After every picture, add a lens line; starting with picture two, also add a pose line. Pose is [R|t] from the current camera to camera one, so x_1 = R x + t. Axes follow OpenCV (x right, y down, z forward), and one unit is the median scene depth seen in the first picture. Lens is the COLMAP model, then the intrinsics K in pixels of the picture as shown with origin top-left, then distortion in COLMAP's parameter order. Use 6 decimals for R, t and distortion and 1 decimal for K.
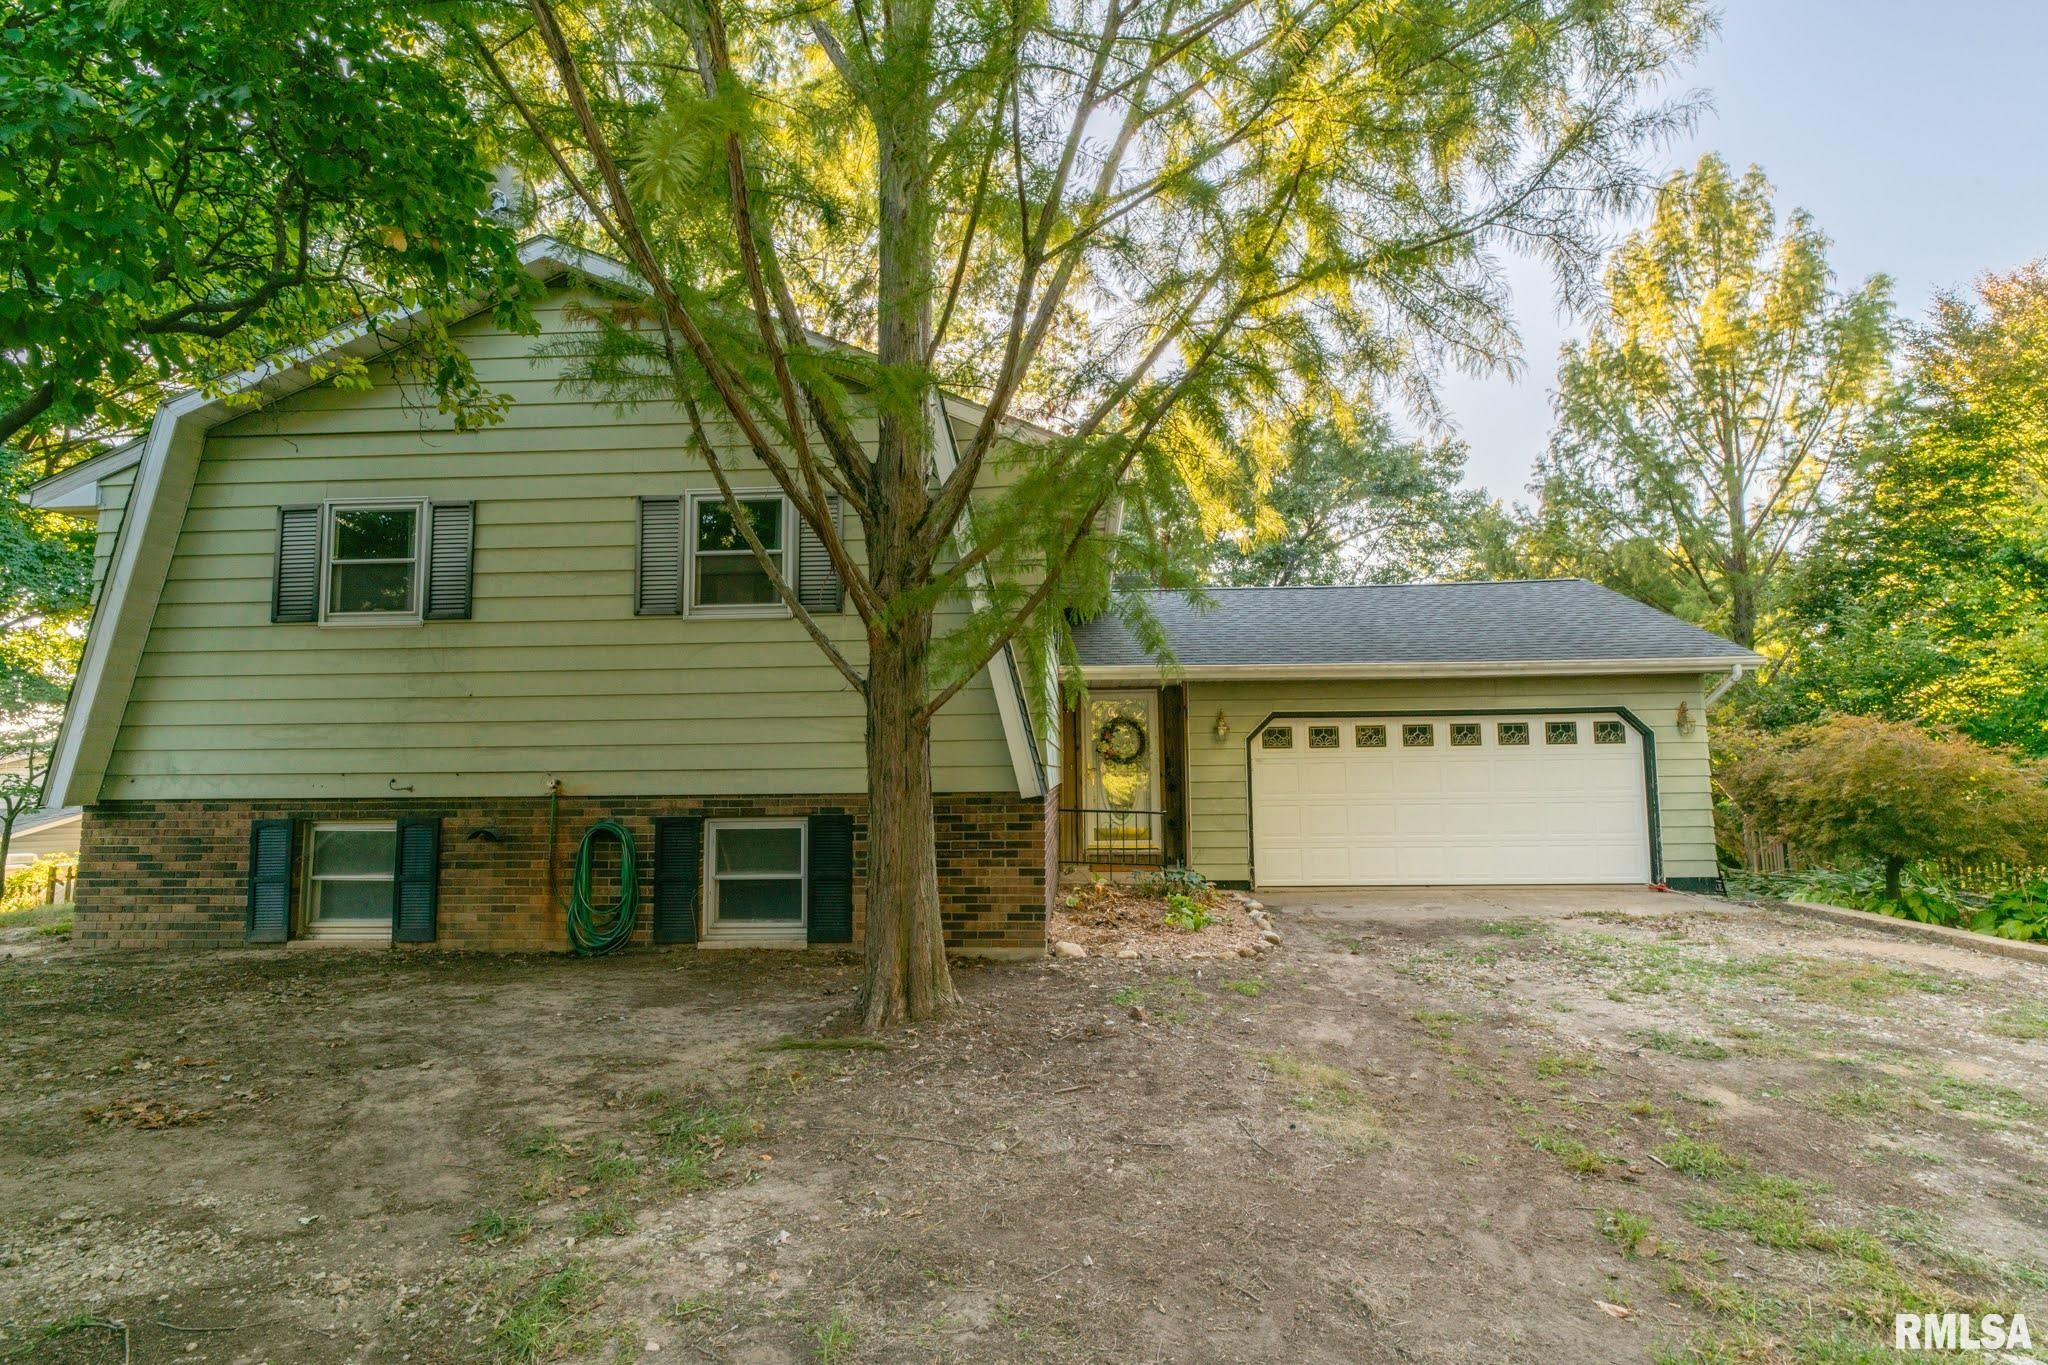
lens RADIAL K [[1049.6, 0, 1032.3], [0, 1049.6, 674.9], [0, 0, 1]] dist [-0.025244, -0.002890]
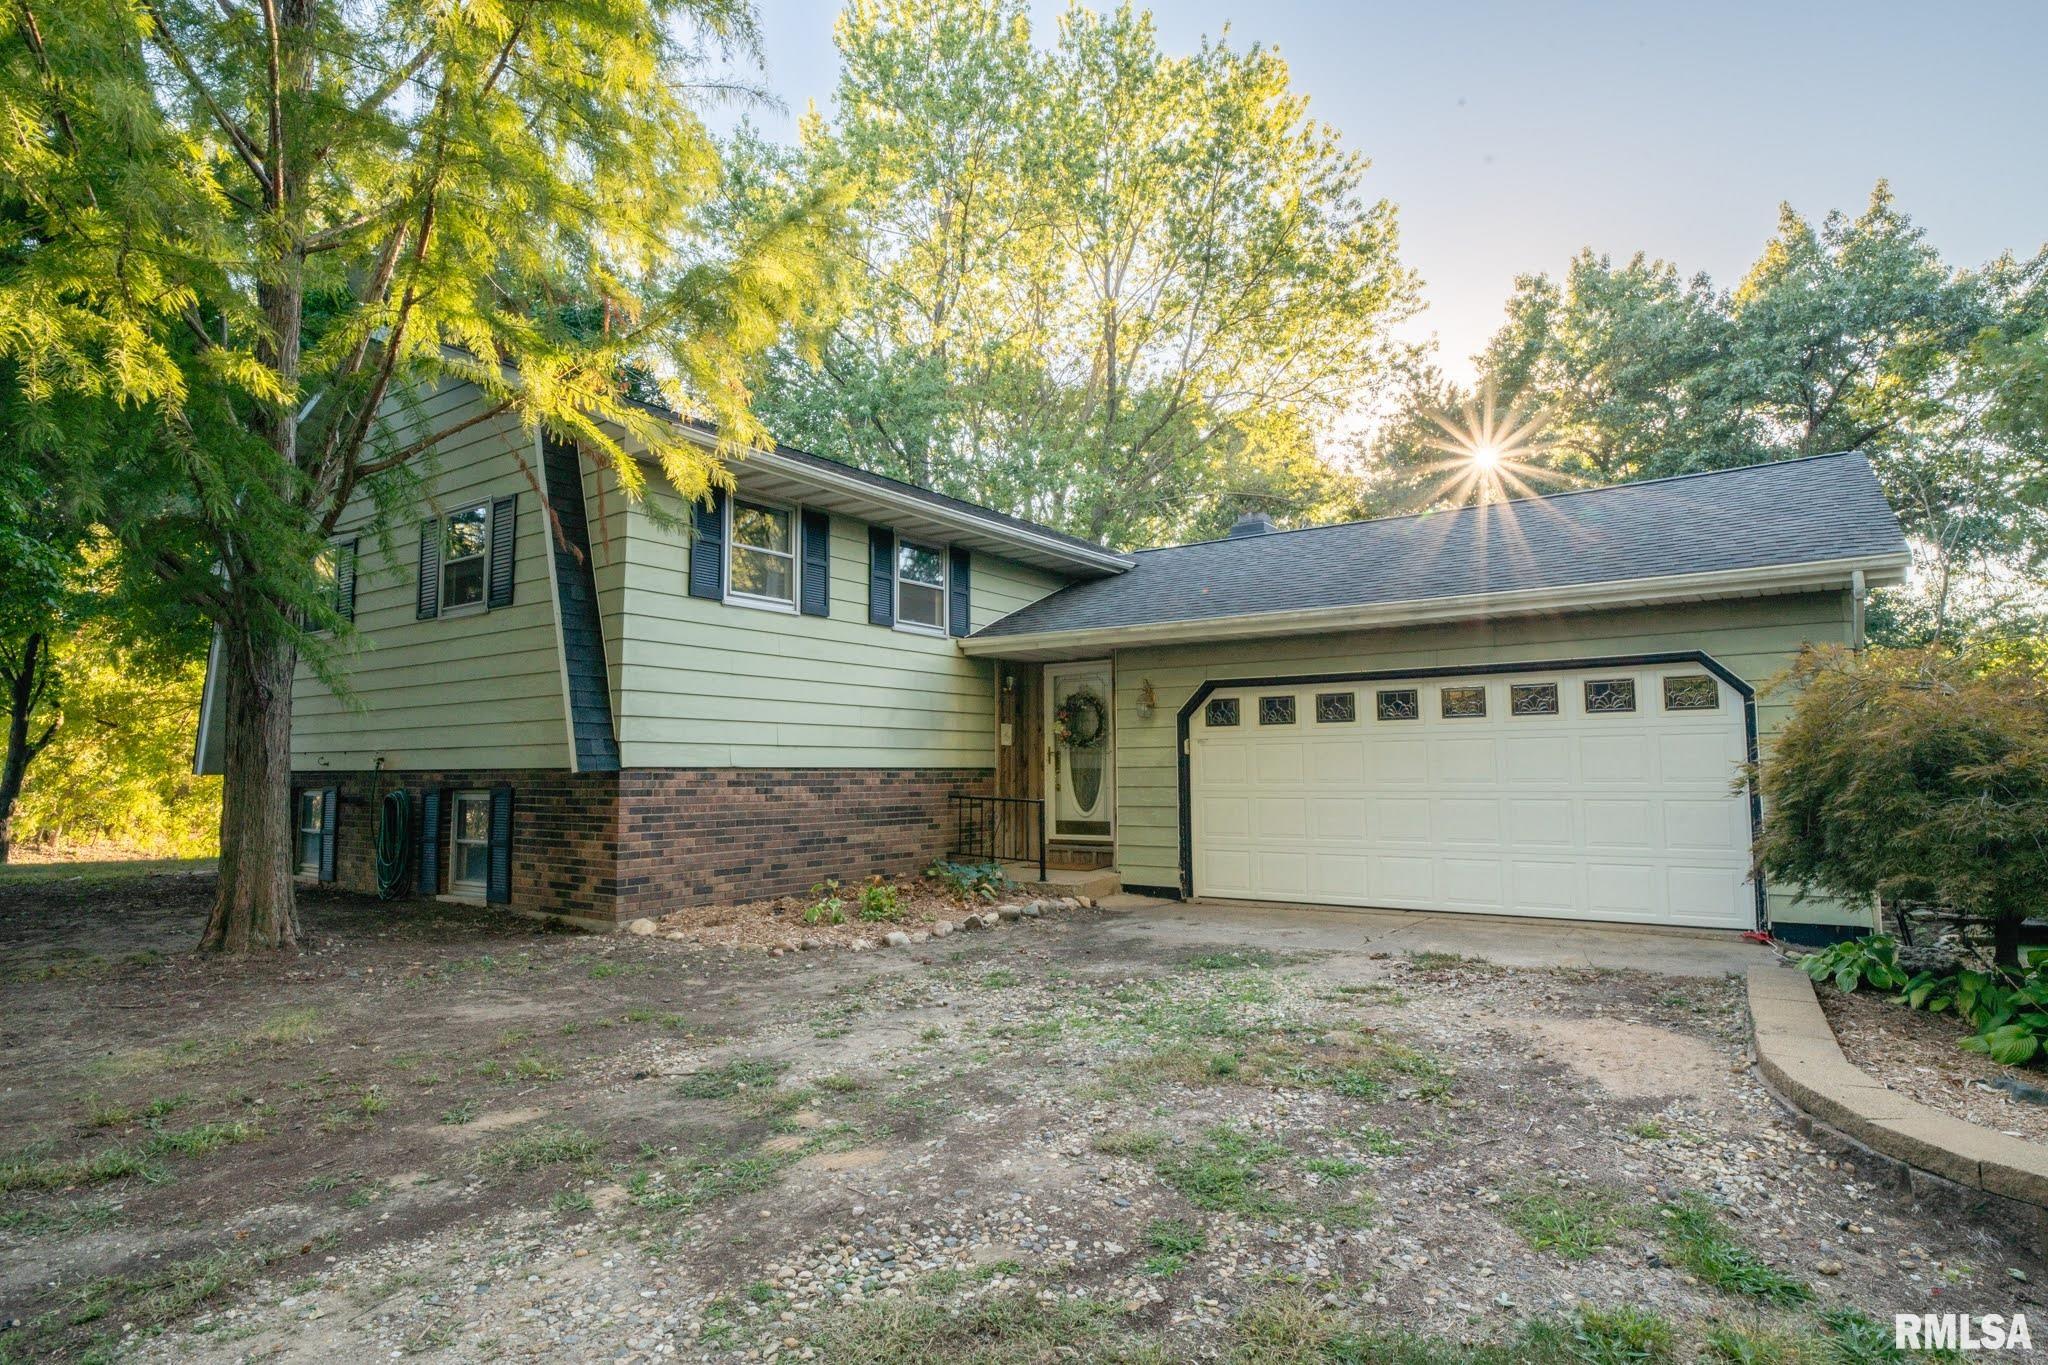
lens RADIAL K [[1170.8, 0, 1024.0], [0, 1170.8, 682.5], [0, 0, 1]] dist [-0.024963, -0.000182]
pose [[0.834694, -0.036195, -0.549524, 0.606948], [0.046093, 0.998928, 0.004218, 0.026780], [0.548782, -0.028850, 0.835467, 0.175962]]
